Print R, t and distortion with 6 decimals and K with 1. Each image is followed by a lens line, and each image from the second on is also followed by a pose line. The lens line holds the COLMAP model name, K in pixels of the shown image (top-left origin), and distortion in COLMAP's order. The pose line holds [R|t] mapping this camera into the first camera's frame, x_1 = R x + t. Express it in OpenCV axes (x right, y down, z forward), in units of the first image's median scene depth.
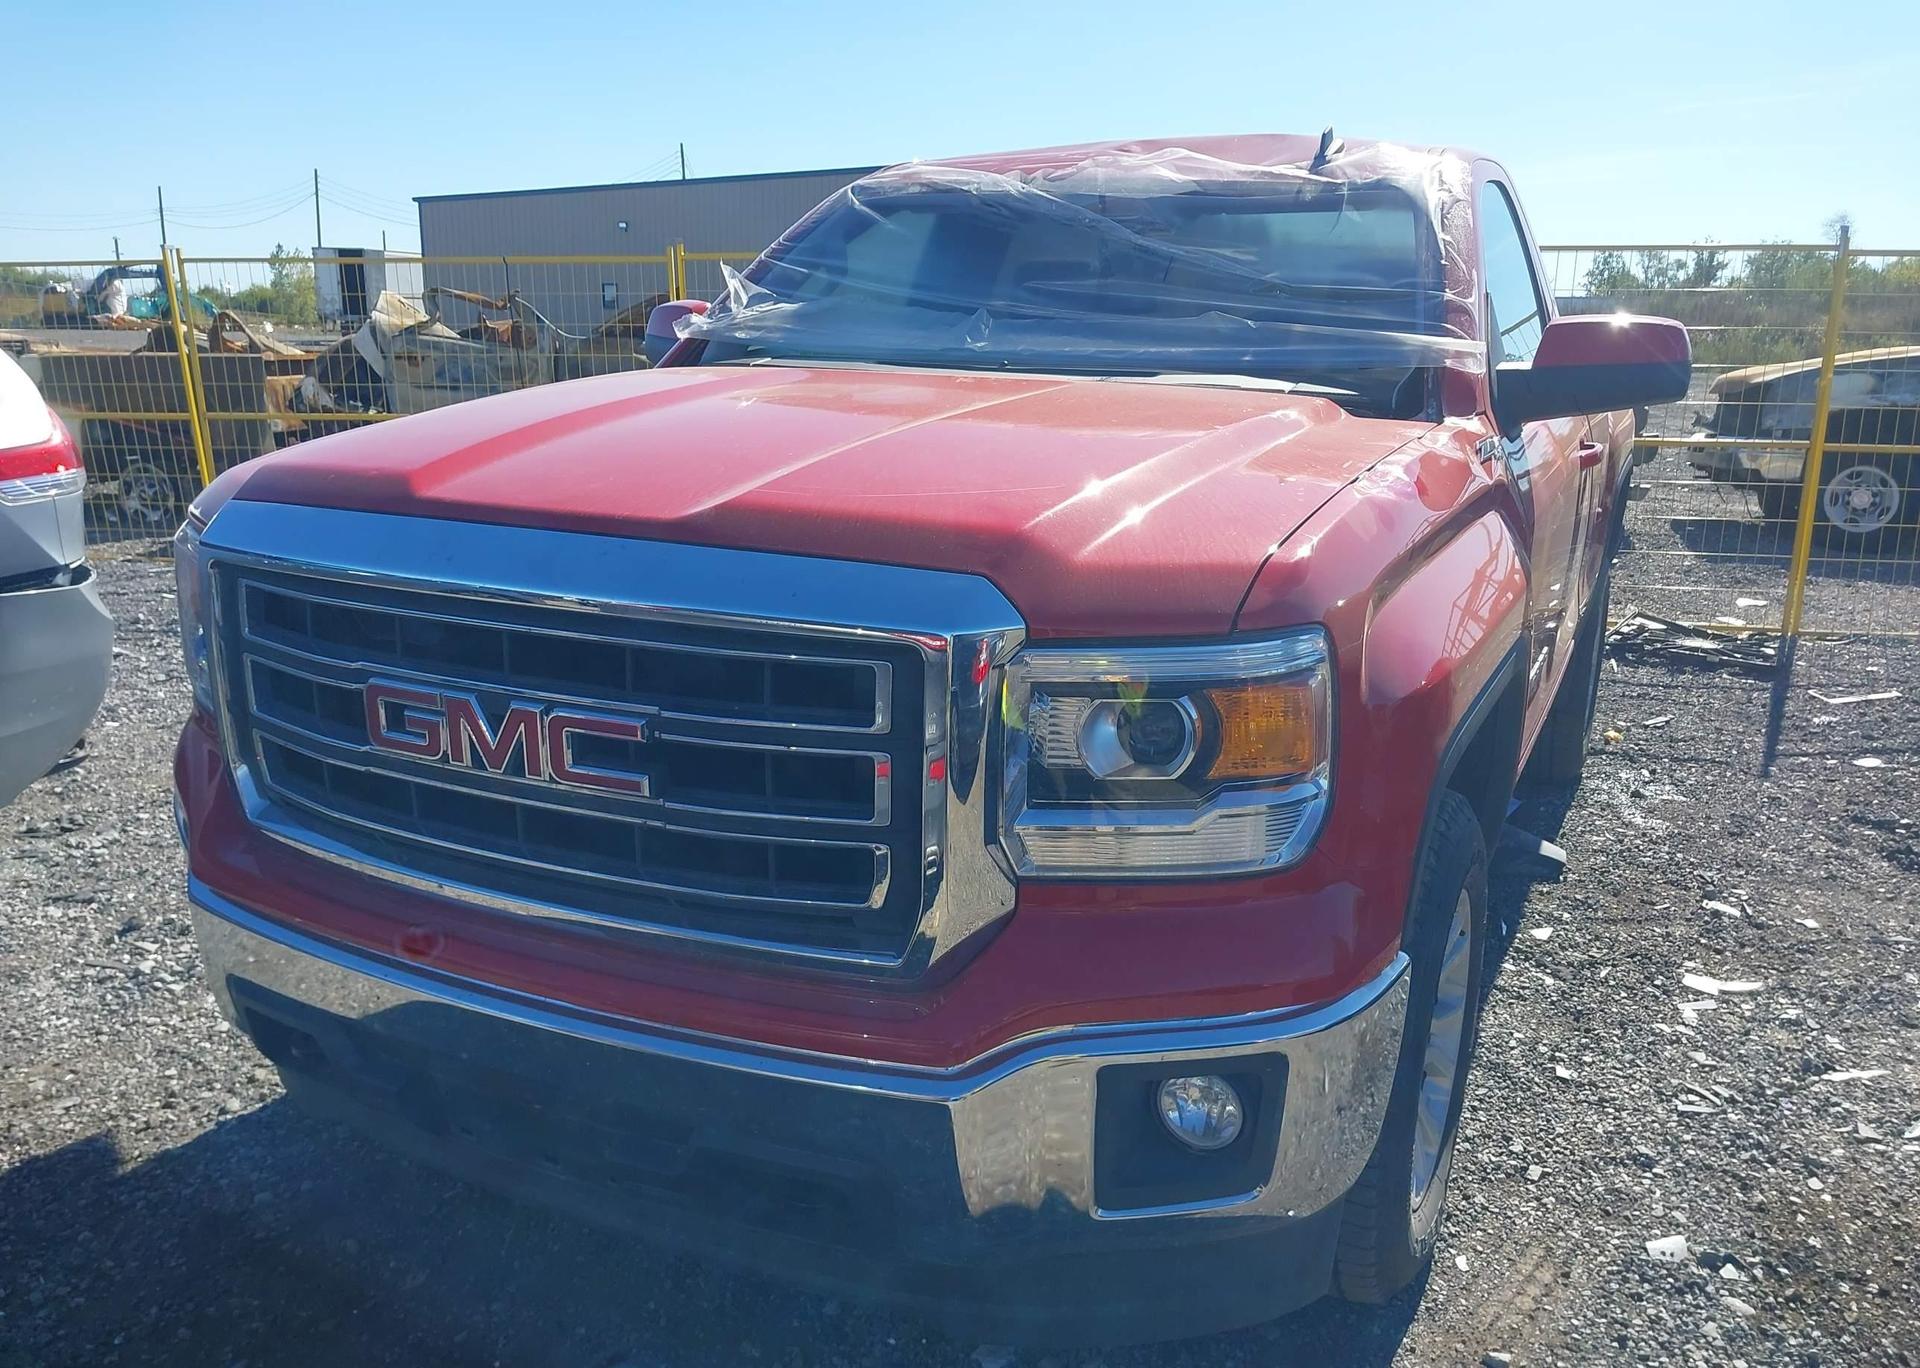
lens RADIAL K [[1645.6, 0, 960.0], [0, 1645.6, 684.0], [0, 0, 1]] dist [-0.002714, -0.000021]
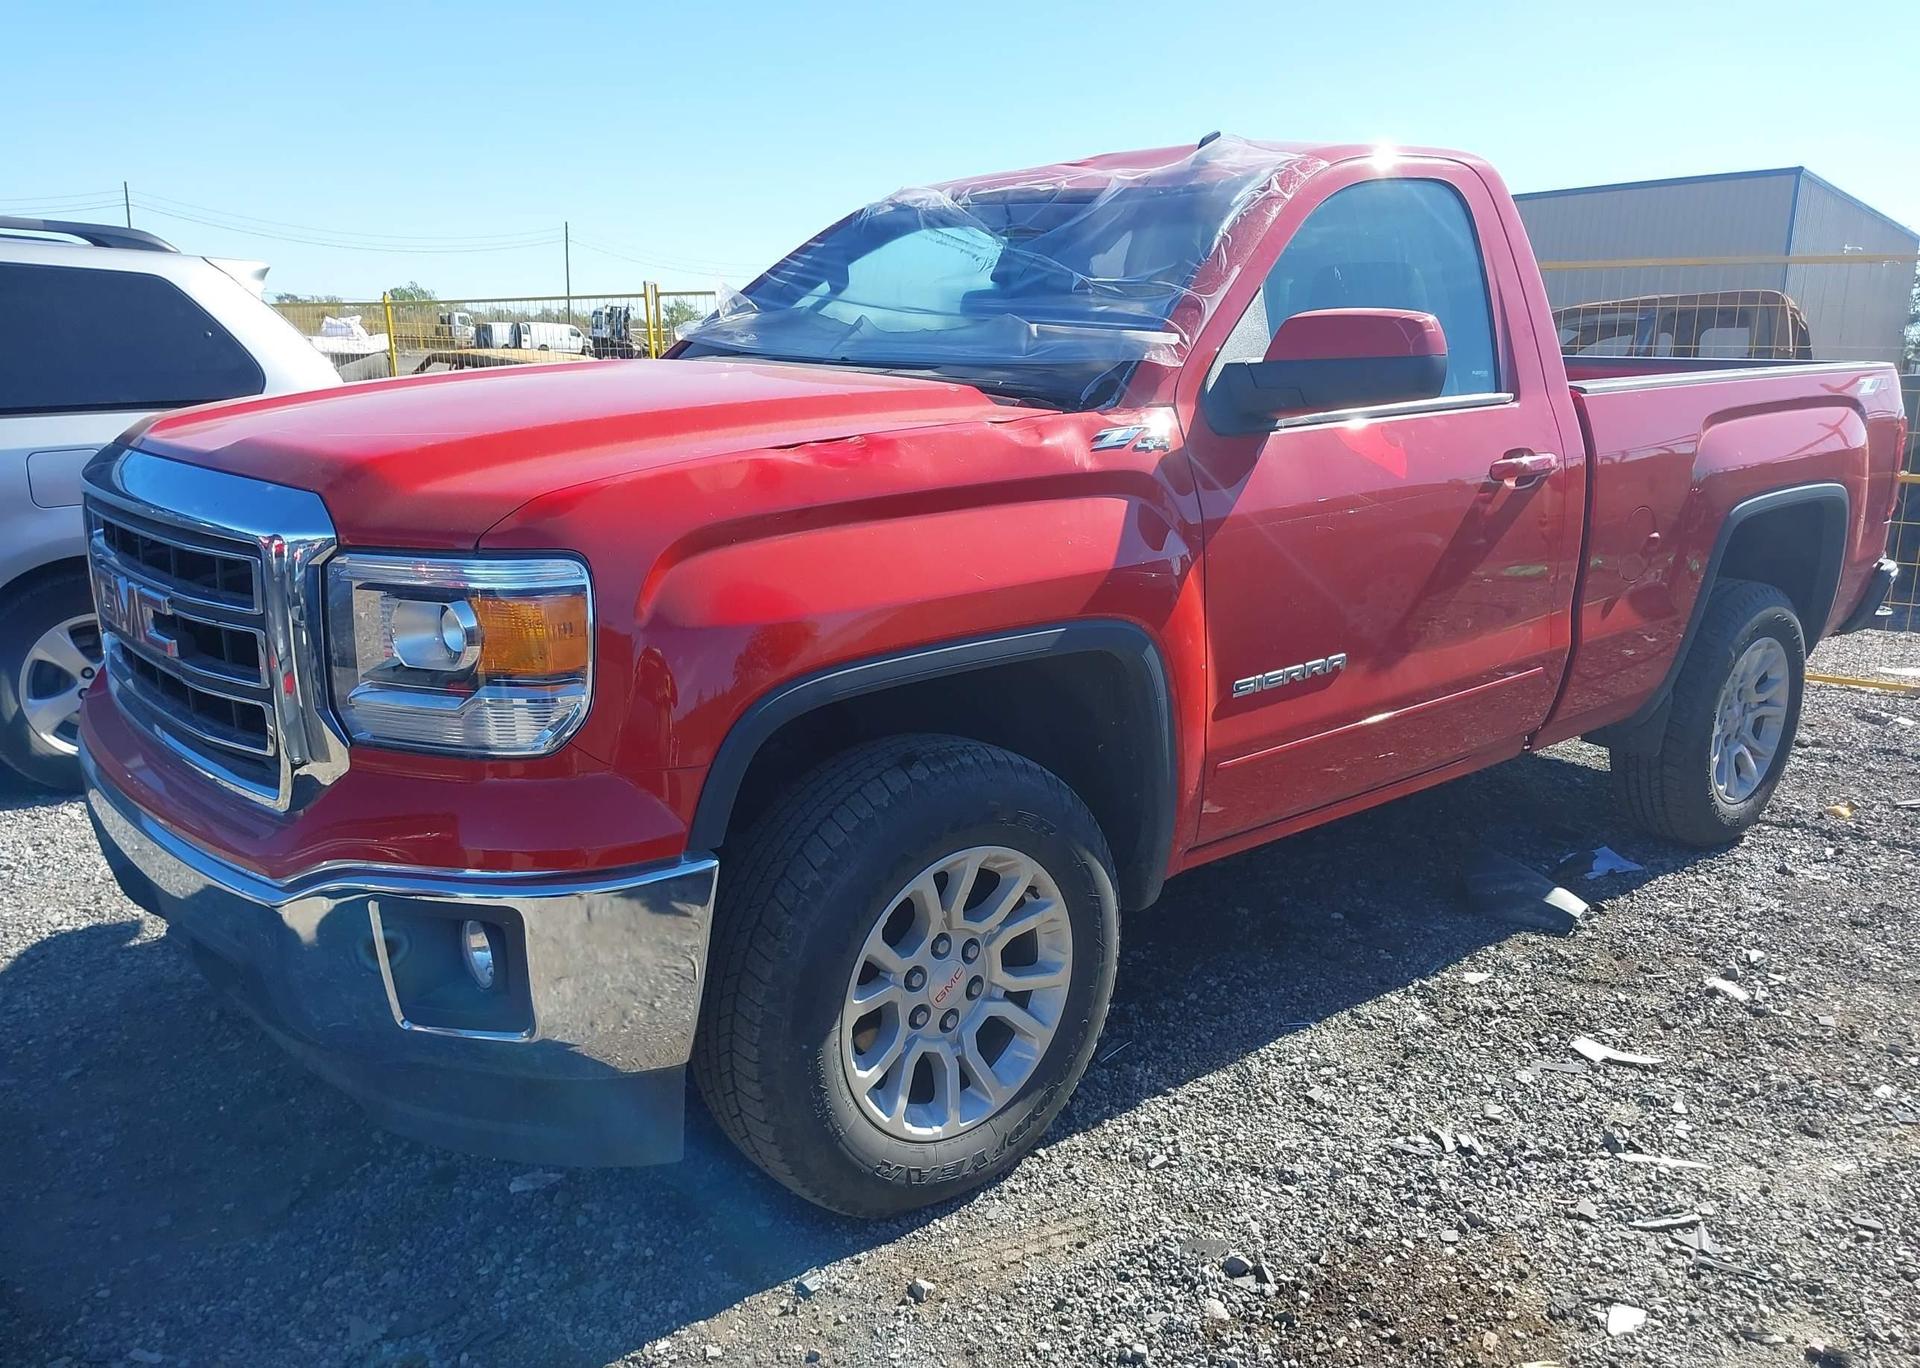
lens RADIAL K [[1645.6, 0, 960.0], [0, 1645.6, 684.0], [0, 0, 1]] dist [-0.002714, -0.000021]
pose [[0.910079, 0.086594, -0.405286, 0.450642], [-0.096015, 0.995376, -0.002933, 0.016200], [0.403158, 0.041583, 0.914185, 0.017653]]
